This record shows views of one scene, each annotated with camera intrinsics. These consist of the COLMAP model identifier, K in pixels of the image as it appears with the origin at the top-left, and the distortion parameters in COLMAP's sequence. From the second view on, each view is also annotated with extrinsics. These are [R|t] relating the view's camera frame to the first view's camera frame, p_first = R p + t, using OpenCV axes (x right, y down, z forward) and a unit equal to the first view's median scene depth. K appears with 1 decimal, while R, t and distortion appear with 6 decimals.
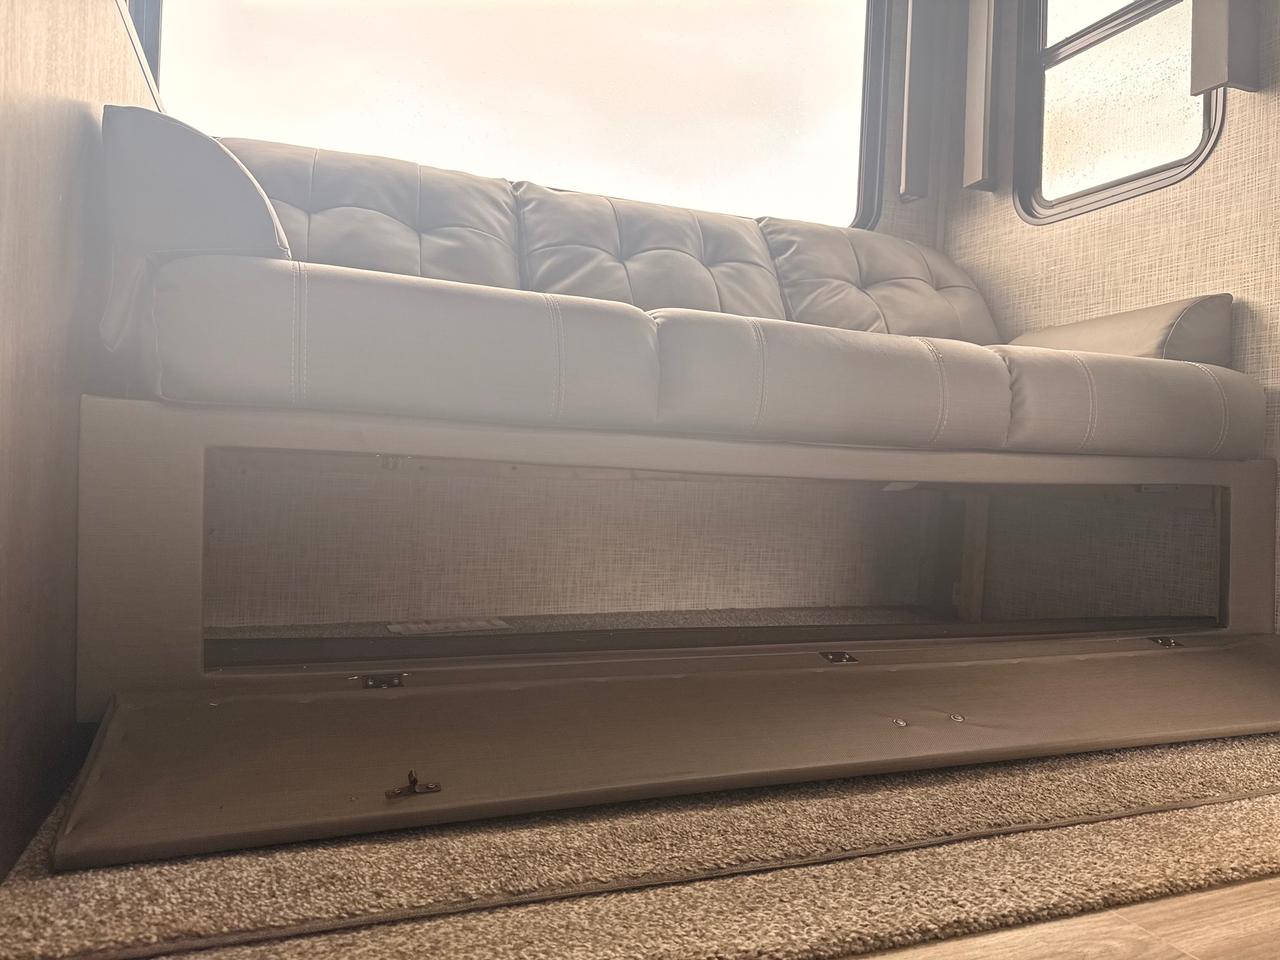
lens RADIAL K [[911.4, 0, 640.0], [0, 911.4, 480.0], [0, 0, 1]] dist [0.022064, -0.036690]
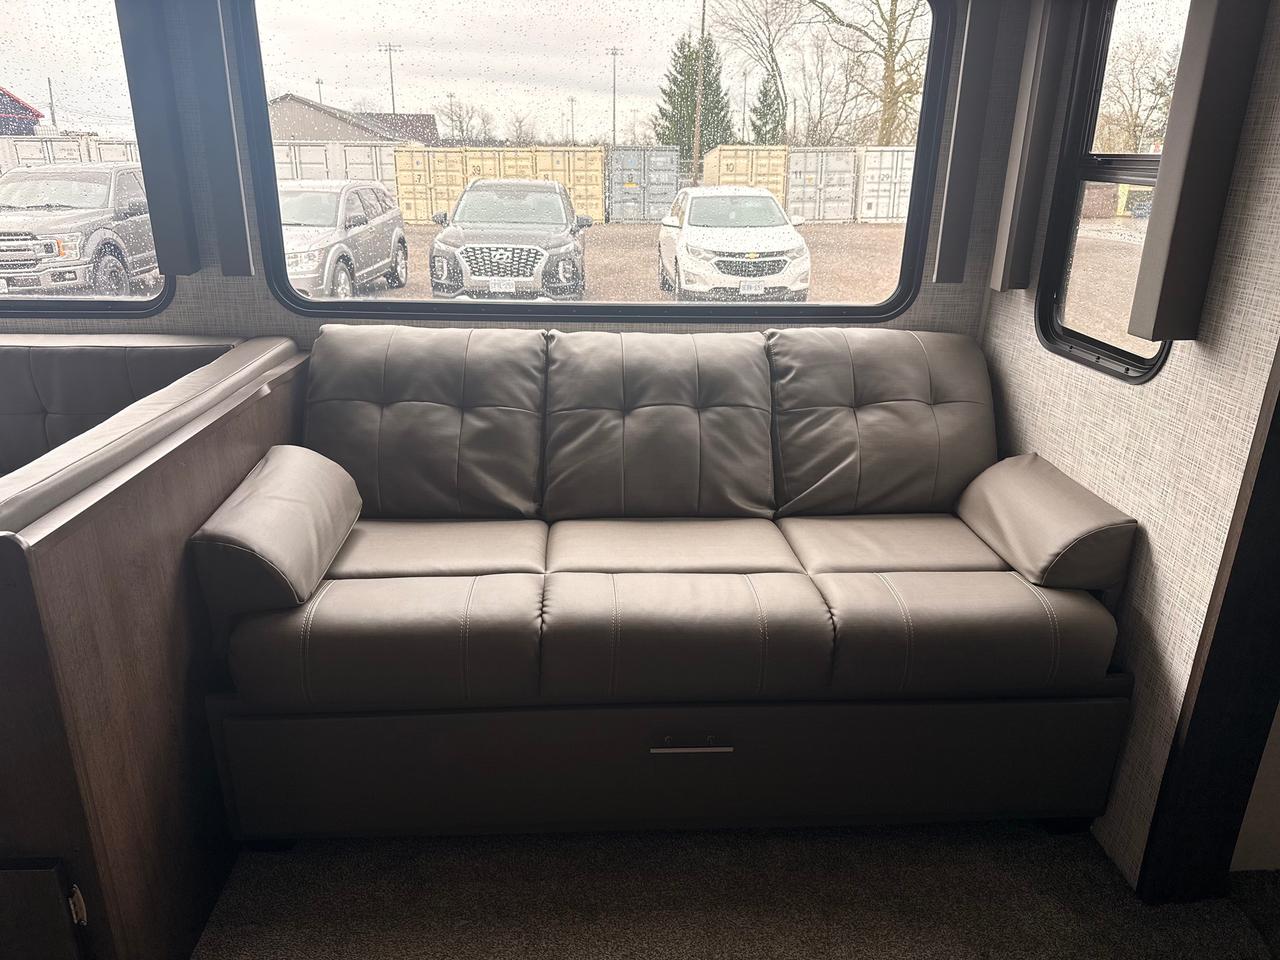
lens RADIAL K [[912.1, 0, 631.6], [0, 912.1, 464.9], [0, 0, 1]] dist [0.063525, -0.084530]
pose [[0.950835, 0.085522, -0.297655, 0.355335], [0.011204, 0.950987, 0.309029, -0.544701], [0.309495, -0.297171, 0.903273, -0.134669]]
